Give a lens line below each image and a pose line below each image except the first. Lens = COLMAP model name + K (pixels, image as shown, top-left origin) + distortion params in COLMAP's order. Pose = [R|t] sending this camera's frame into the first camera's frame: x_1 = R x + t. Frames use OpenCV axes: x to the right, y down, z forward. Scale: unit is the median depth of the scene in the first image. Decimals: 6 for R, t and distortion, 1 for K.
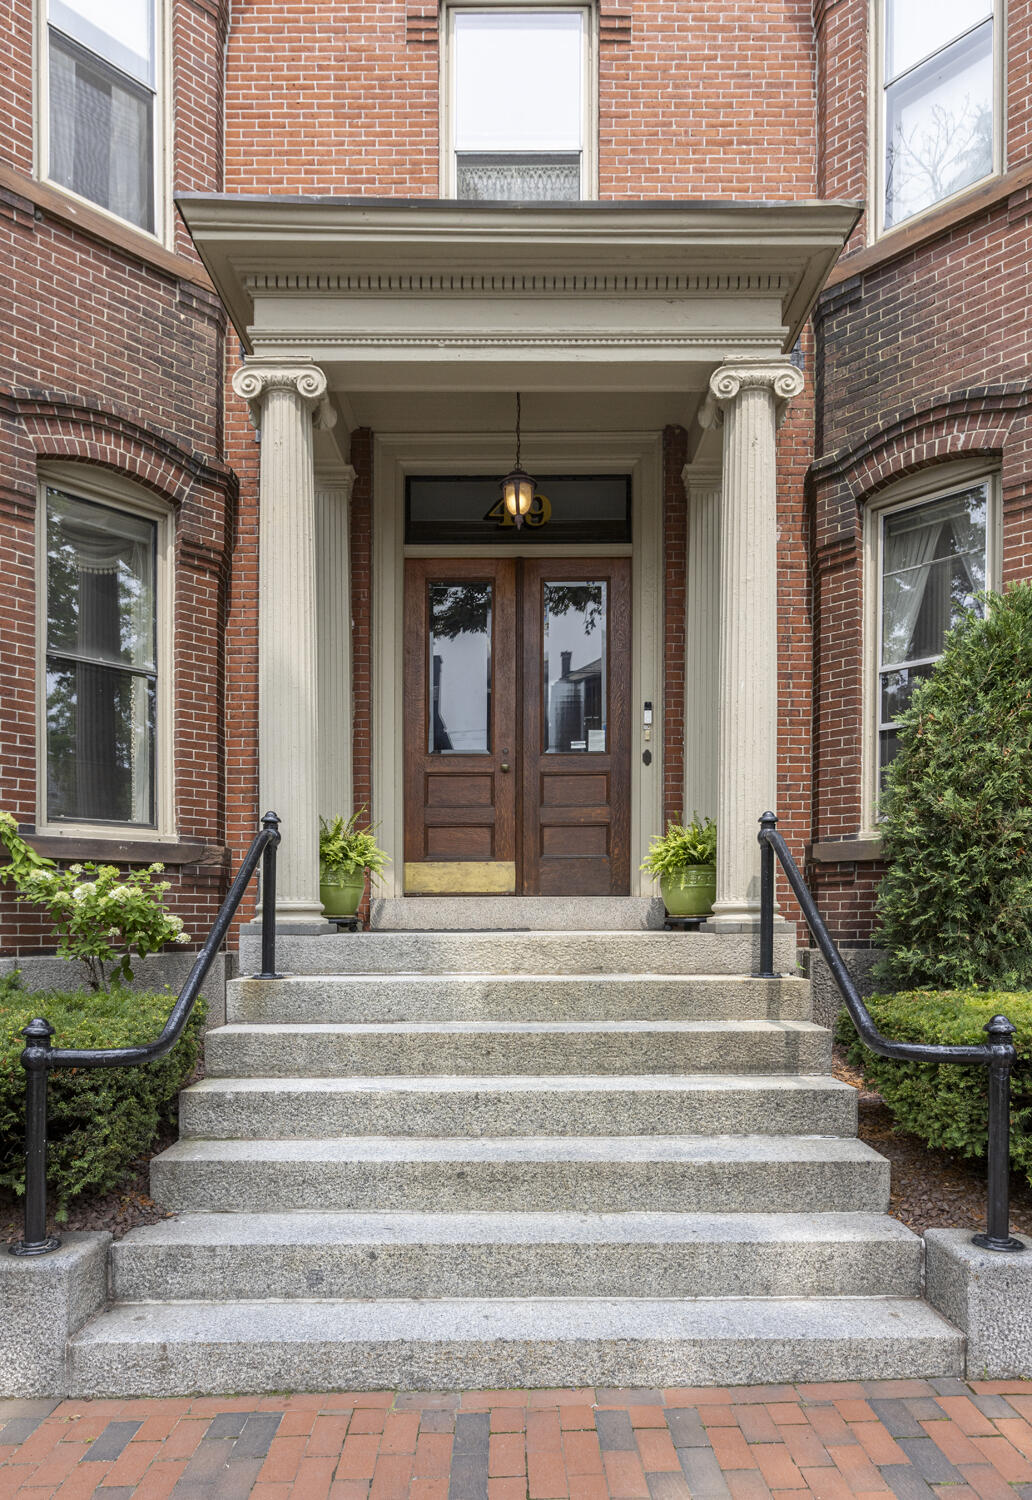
lens RADIAL K [[932.8, 0, 519.0], [0, 932.8, 927.5], [0, 0, 1]] dist [0.003691, -0.000954]
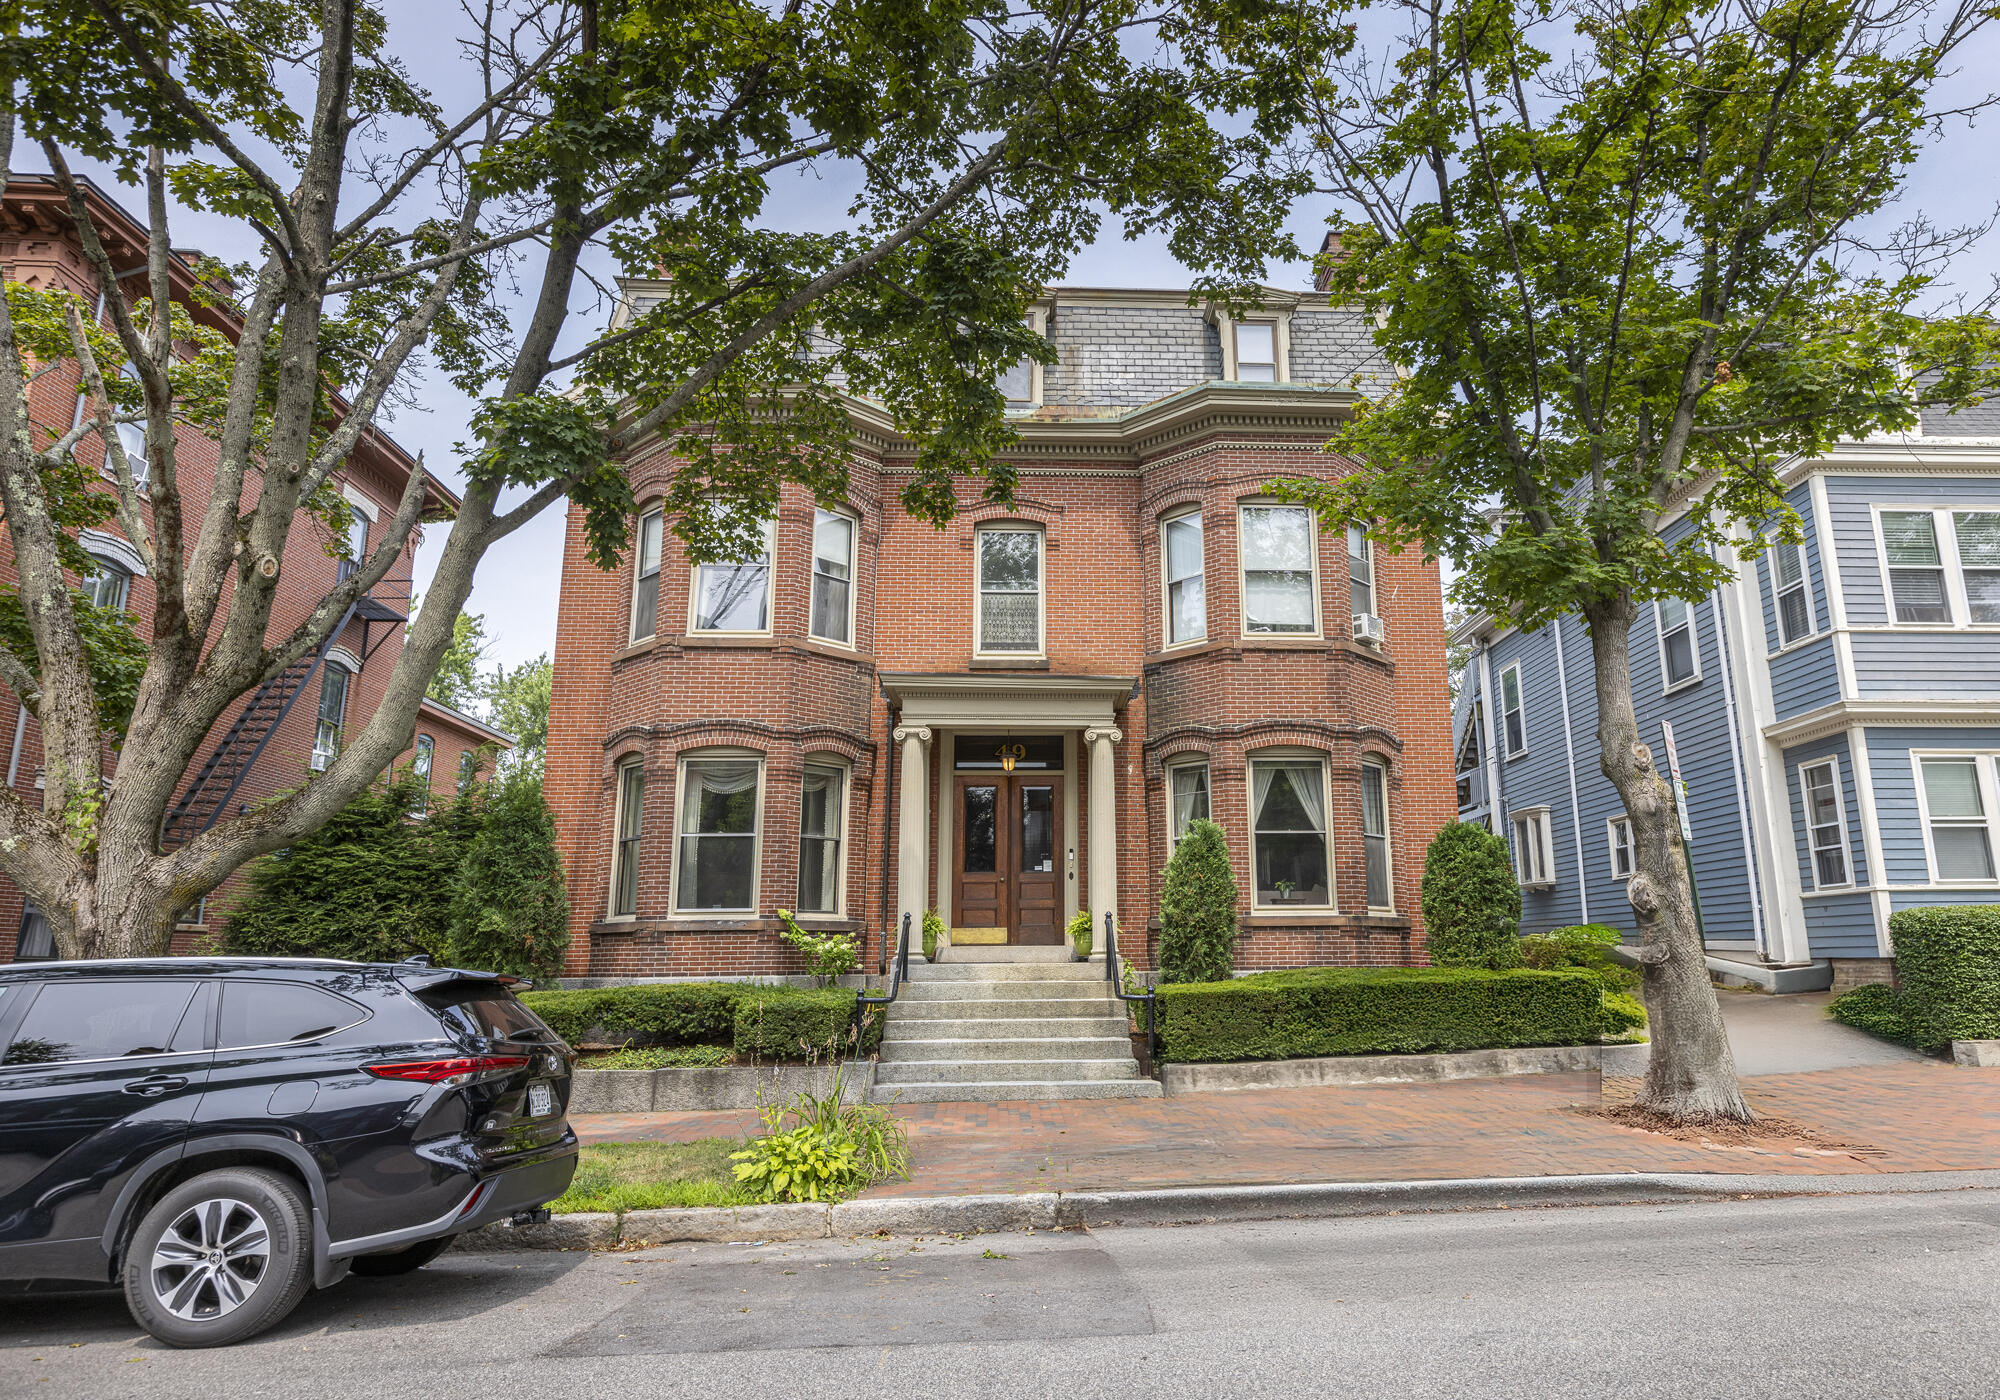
lens RADIAL K [[1326.9, 0, 1040.7], [0, 1326.9, 594.1], [0, 0, 1]] dist [0.000049, -0.000491]
pose [[0.999872, 0.000799, 0.015988, 0.025902], [0.003679, 0.960539, -0.278122, 0.039355], [-0.015579, 0.278145, 0.960413, -2.265902]]
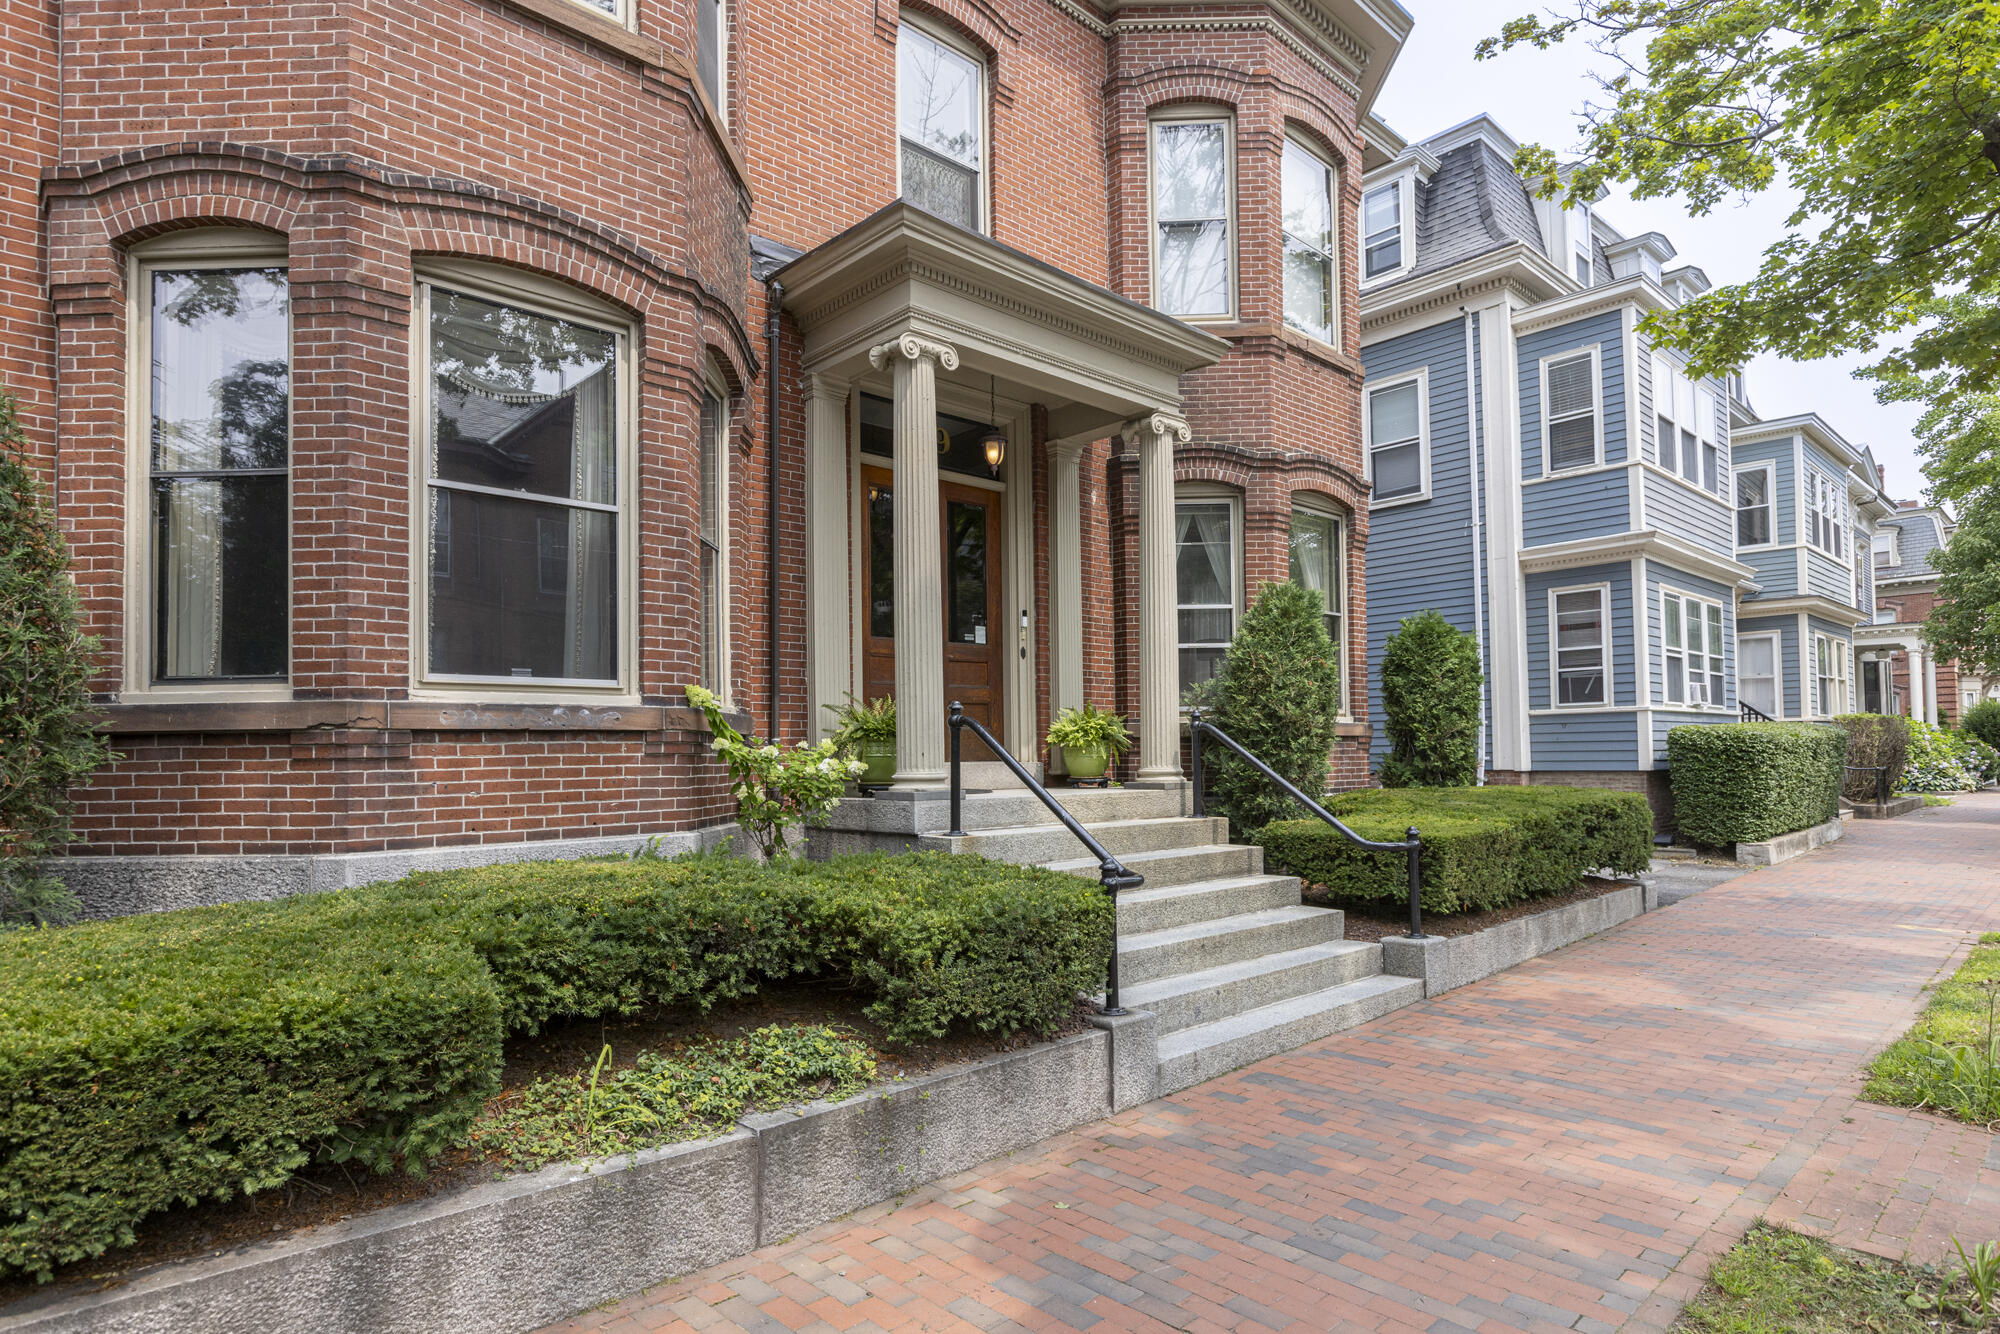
lens RADIAL K [[1169.2, 0, 1003.2], [0, 1169.2, 711.8], [0, 0, 1]] dist [0.003708, 0.000035]
pose [[0.716121, 0.022619, 0.697610, -1.138566], [0.015054, 0.998742, -0.047836, -0.029335], [-0.697814, 0.044758, 0.714879, -0.139478]]
